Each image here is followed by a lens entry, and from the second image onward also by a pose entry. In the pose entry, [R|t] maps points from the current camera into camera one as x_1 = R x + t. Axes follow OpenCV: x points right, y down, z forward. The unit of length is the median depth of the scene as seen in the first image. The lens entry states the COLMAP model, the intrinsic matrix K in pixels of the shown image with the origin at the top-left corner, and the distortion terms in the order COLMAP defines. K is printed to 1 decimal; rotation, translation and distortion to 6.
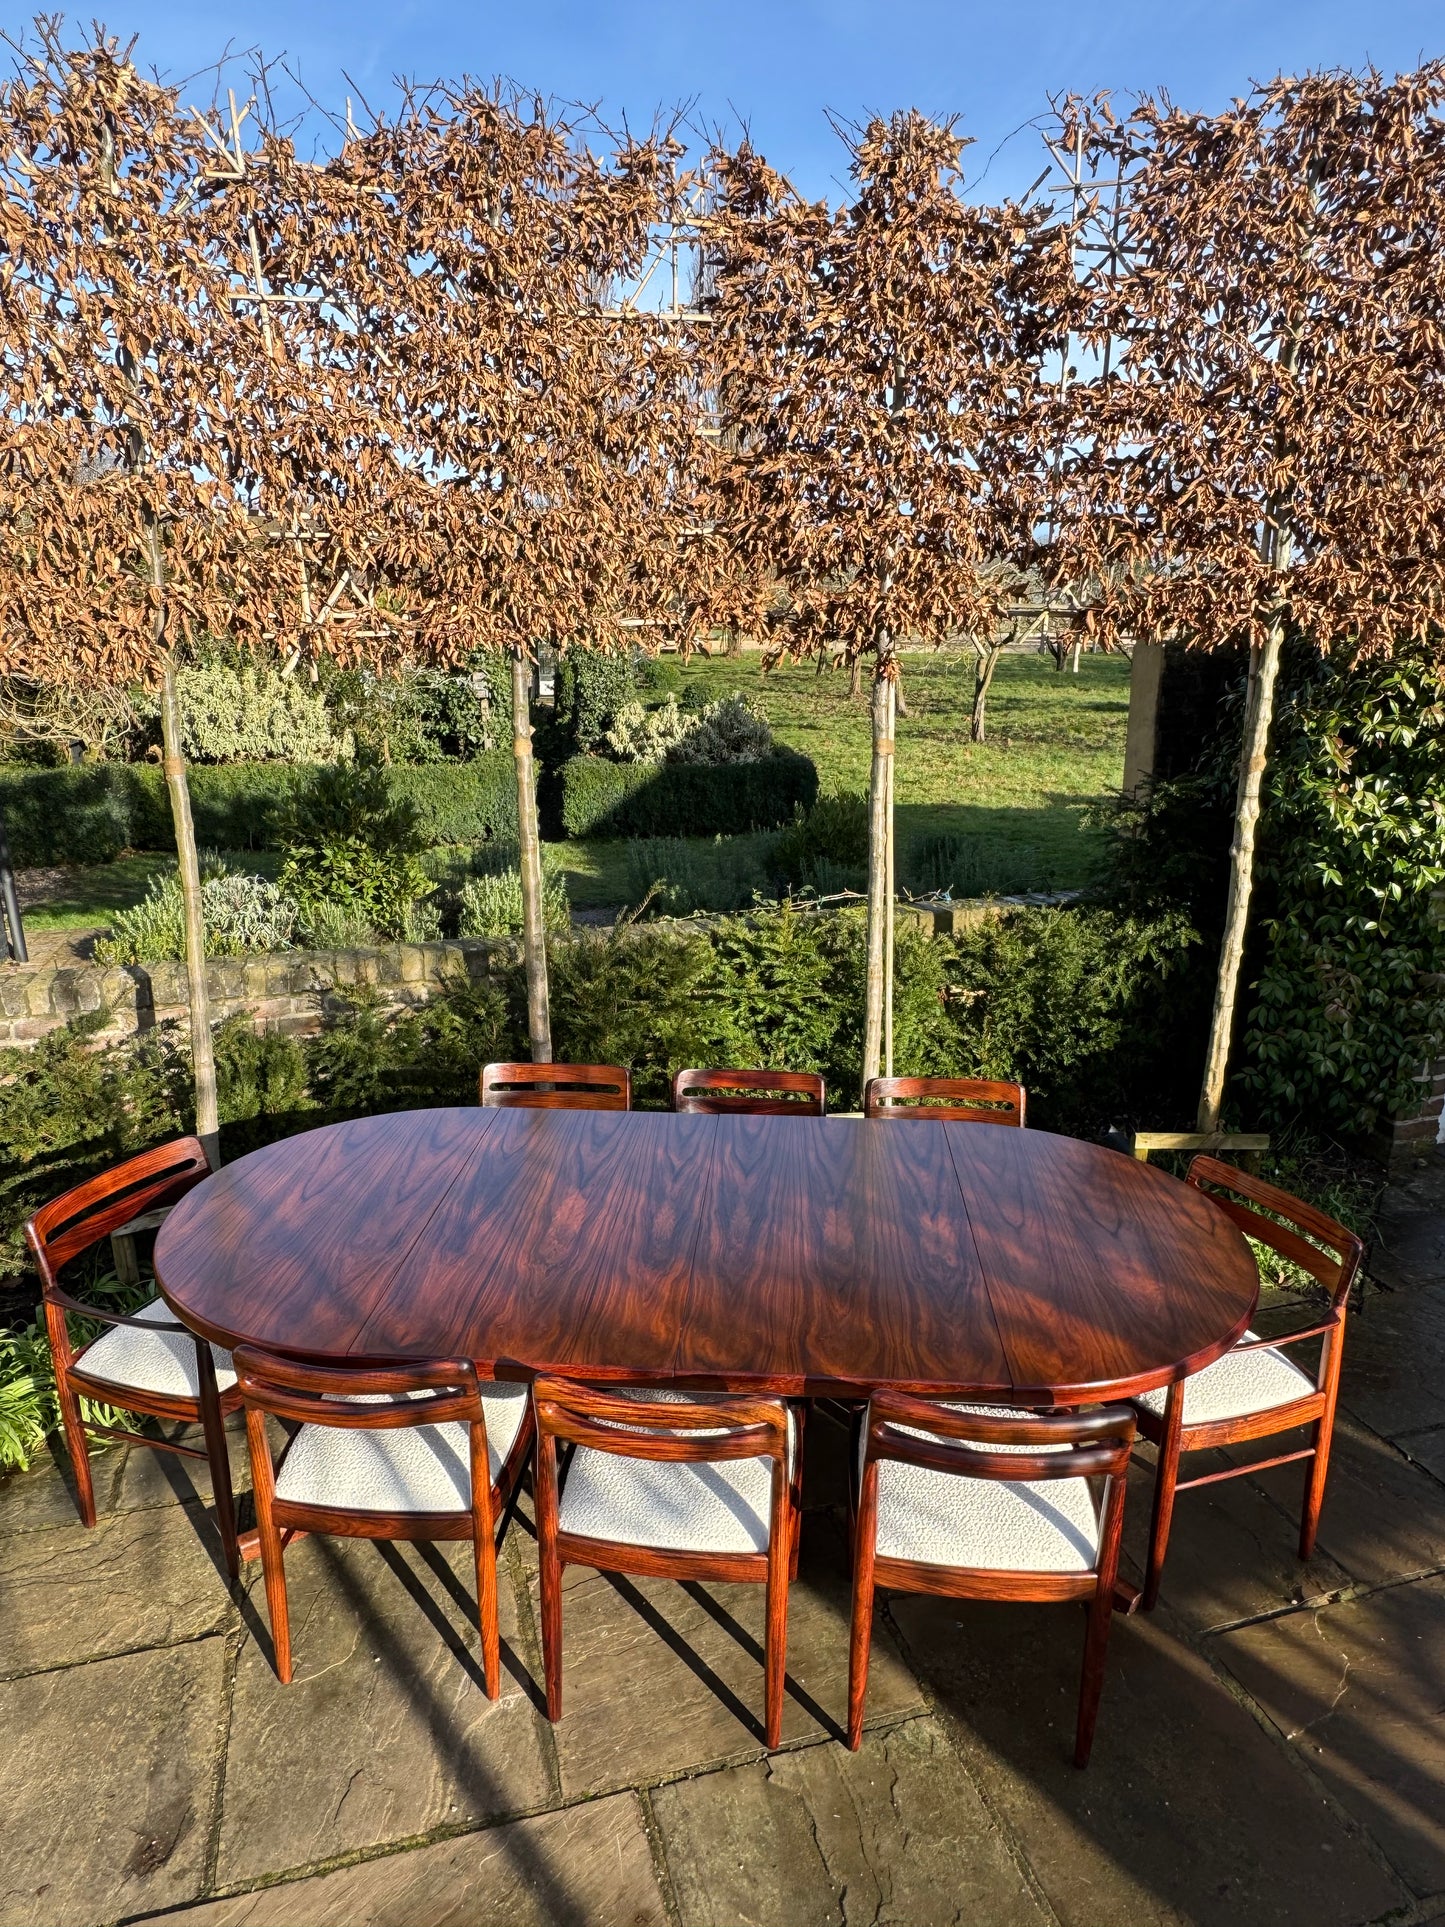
lens RADIAL K [[1245.5, 0, 733.7], [0, 1245.5, 959.6], [0, 0, 1]] dist [-0.003321, 0.002261]
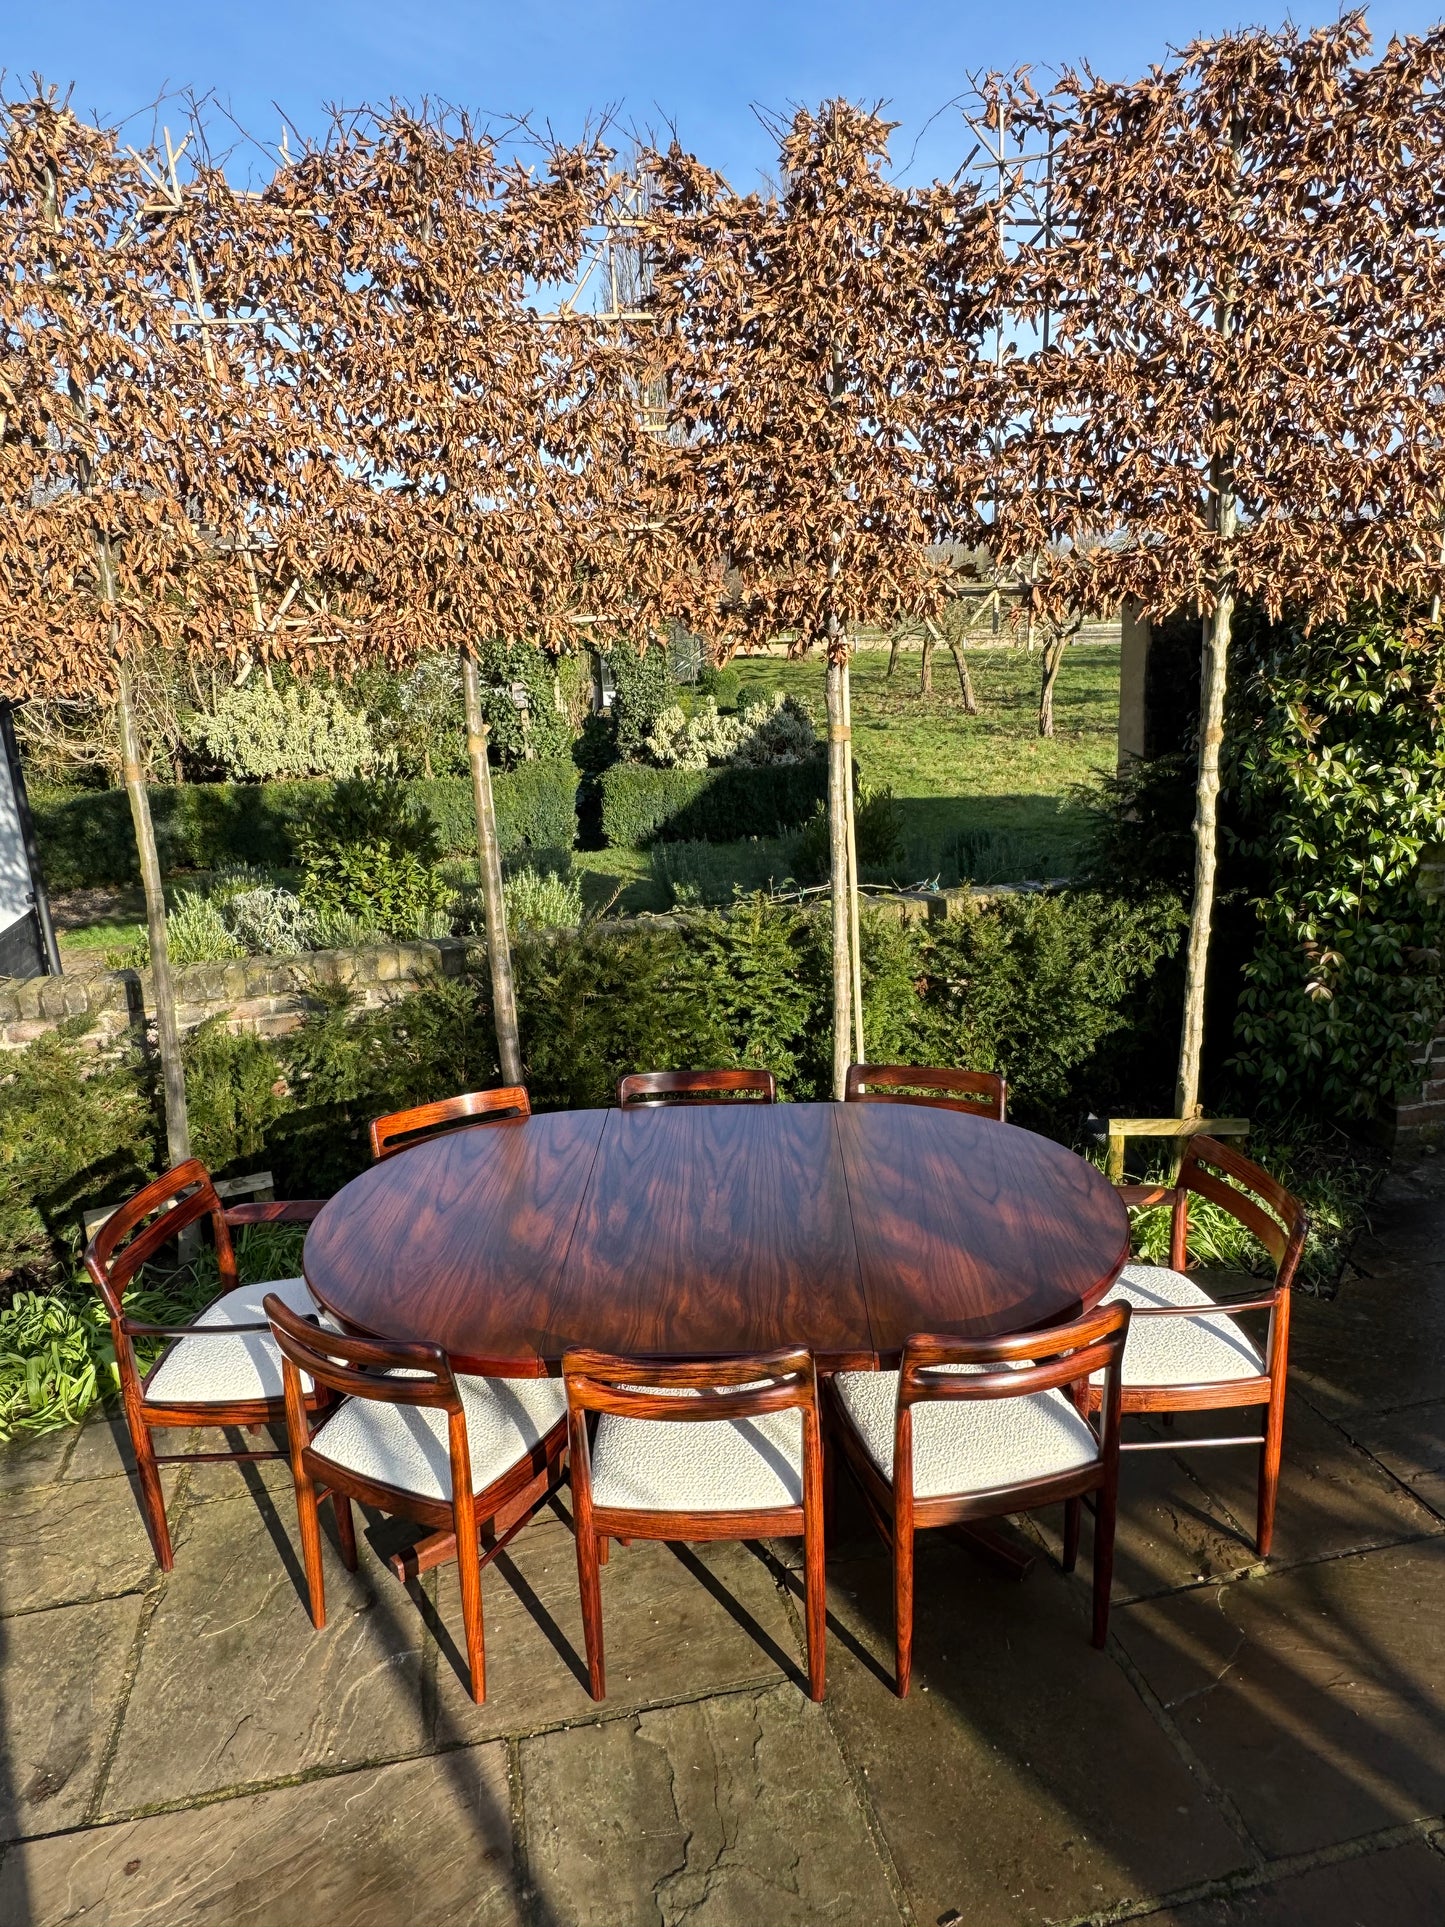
lens RADIAL K [[1290.6, 0, 731.7], [0, 1290.6, 956.1], [0, 0, 1]] dist [-0.003259, 0.002394]
pose [[0.996953, -0.022051, -0.074818, 0.118281], [0.020892, 0.999650, -0.016236, 0.024219], [0.075150, 0.014623, 0.997065, -0.034032]]
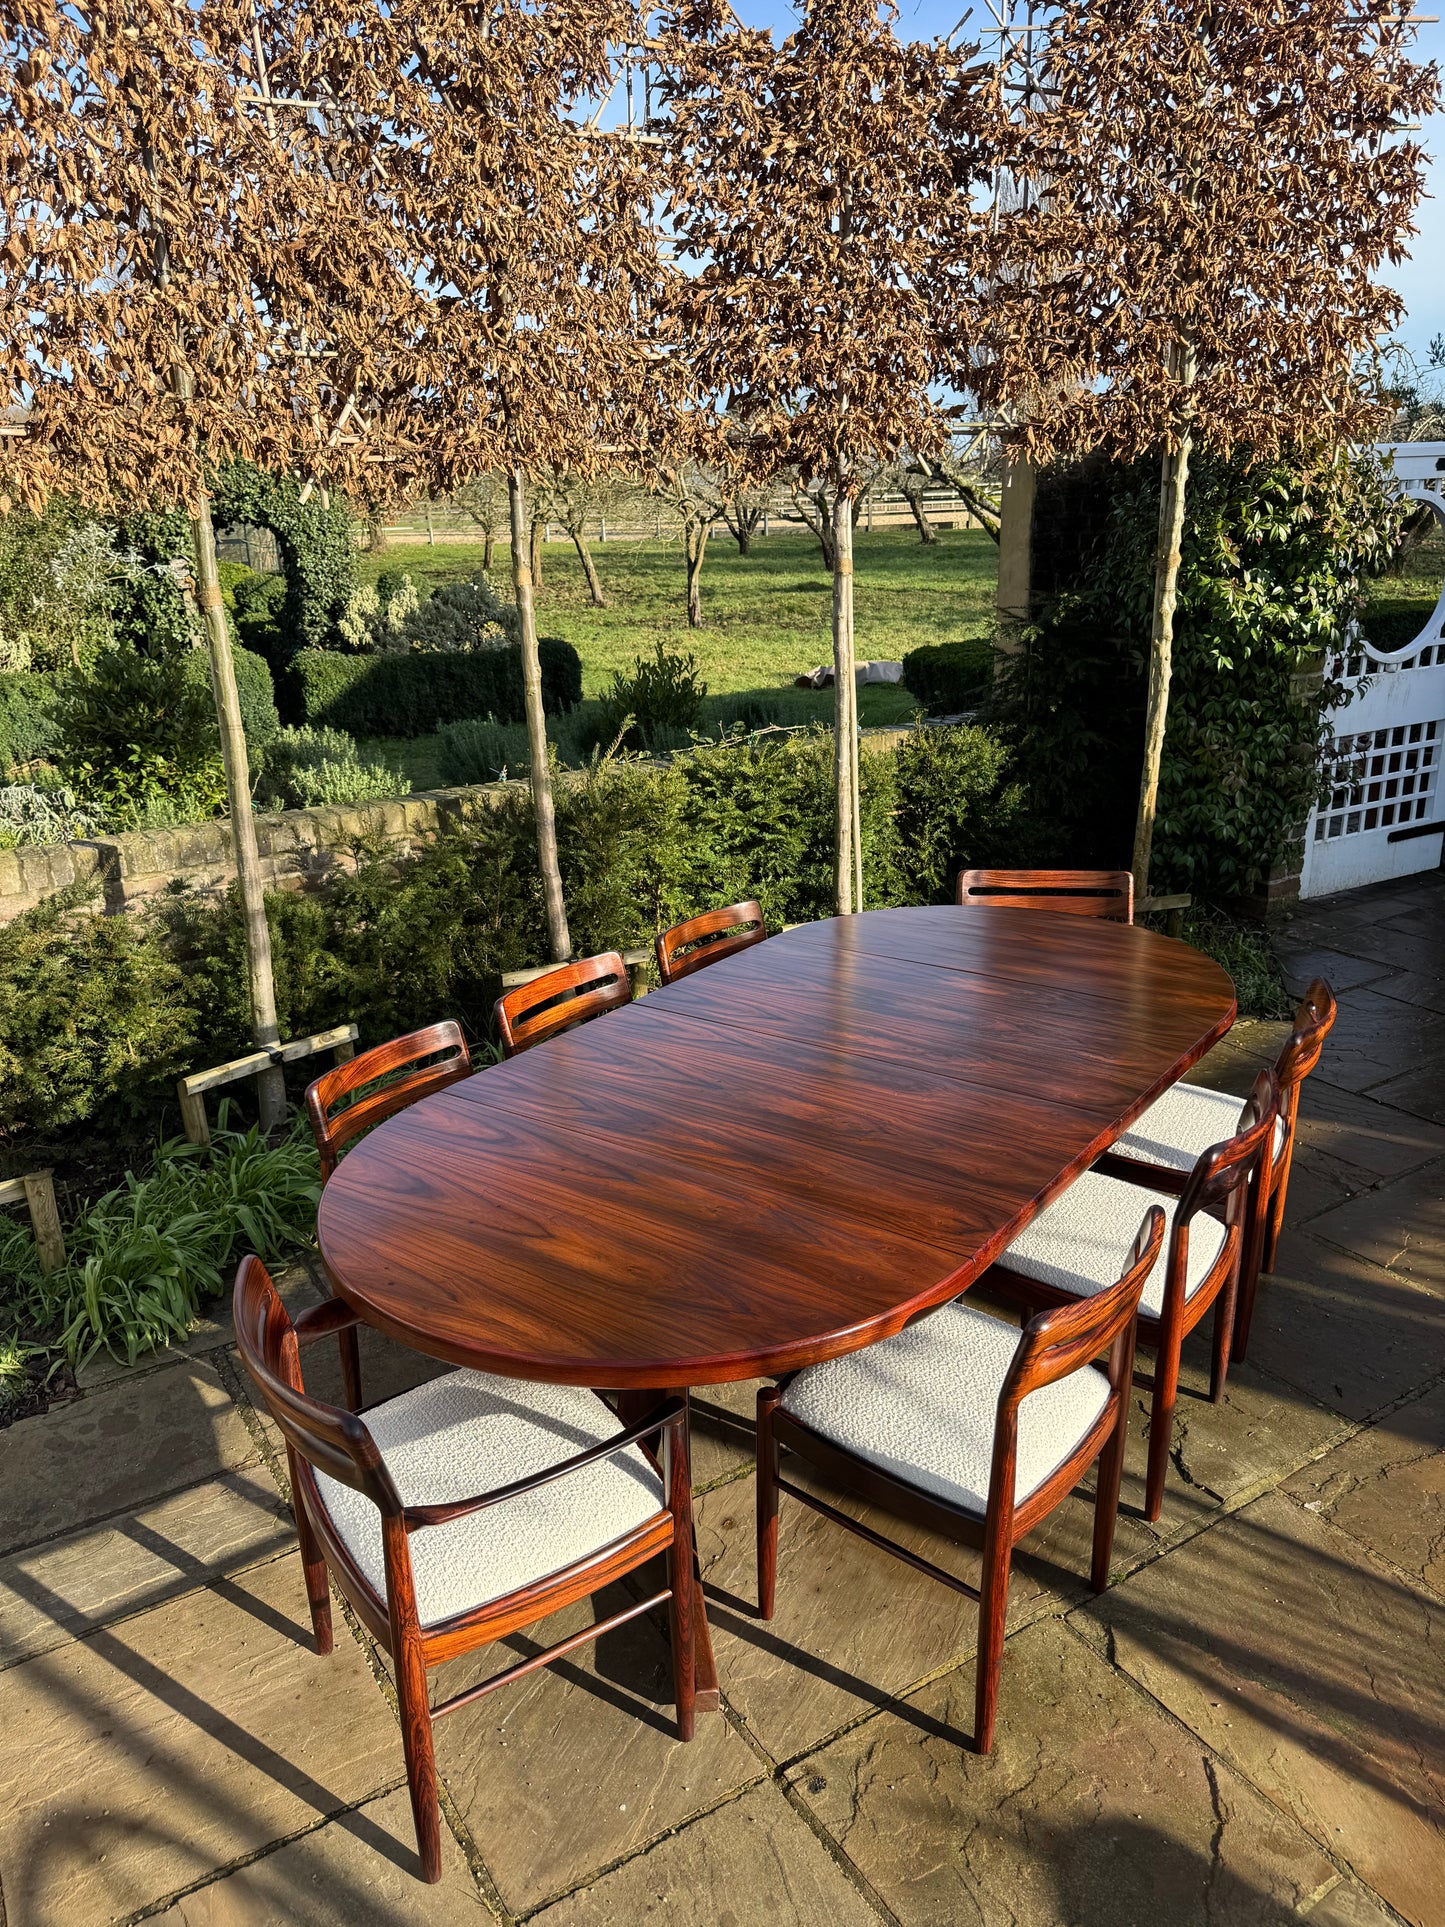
lens RADIAL K [[1375.4, 0, 725.9], [0, 1375.4, 961.4], [0, 0, 1]] dist [0.024457, -0.039262]
pose [[0.961831, -0.111739, 0.249790, -0.338367], [0.099785, 0.993195, 0.060060, 0.092408], [-0.254801, -0.032842, 0.966436, -0.131925]]
